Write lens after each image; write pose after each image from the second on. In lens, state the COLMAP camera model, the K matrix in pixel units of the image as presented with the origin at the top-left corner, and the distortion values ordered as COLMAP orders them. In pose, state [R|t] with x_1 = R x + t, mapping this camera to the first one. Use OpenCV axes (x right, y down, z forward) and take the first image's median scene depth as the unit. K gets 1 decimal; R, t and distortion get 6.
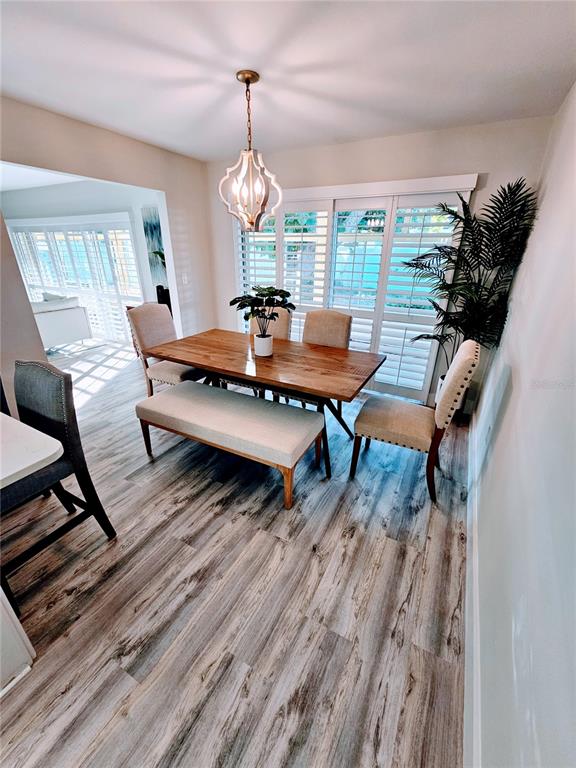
lens RADIAL K [[312.4, 0, 287.6], [0, 312.4, 387.9], [0, 0, 1]] dist [-0.002318, 0.001913]
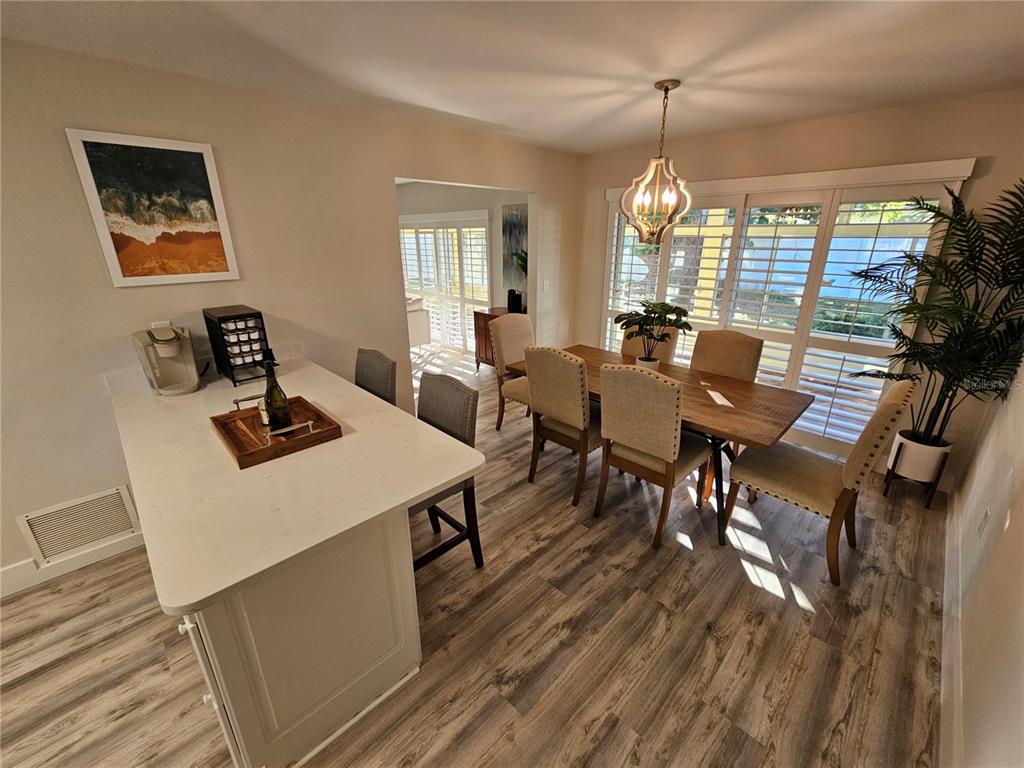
lens RADIAL K [[416.5, 0, 514.9], [0, 416.5, 382.2], [0, 0, 1]] dist [-0.002318, 0.001913]
pose [[0.958594, 0.082472, -0.272571, -0.143831], [-0.103098, 0.992724, -0.062210, 0.001869], [0.265457, 0.087736, 0.960122, -0.212821]]
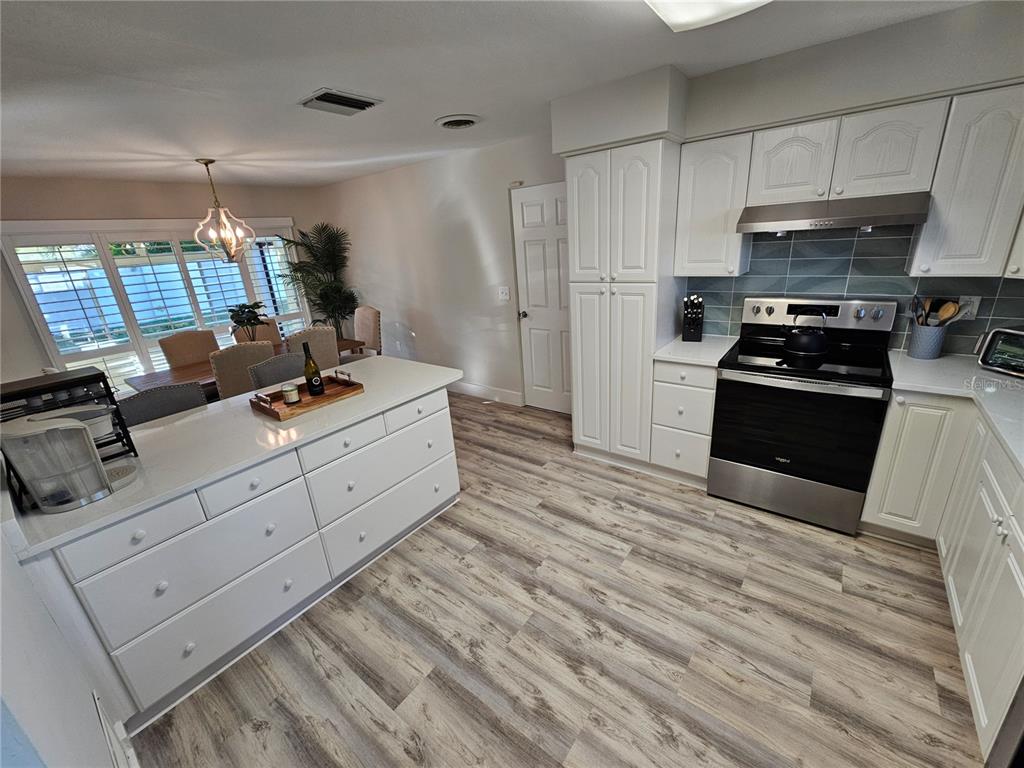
lens RADIAL K [[416.5, 0, 513.8], [0, 416.5, 379.2], [0, 0, 1]] dist [-0.002318, 0.001913]
pose [[0.158867, -0.343053, 0.925784, -1.853089], [0.460183, 0.855335, 0.237979, 0.043612], [-0.873495, 0.388223, 0.293752, -0.369409]]
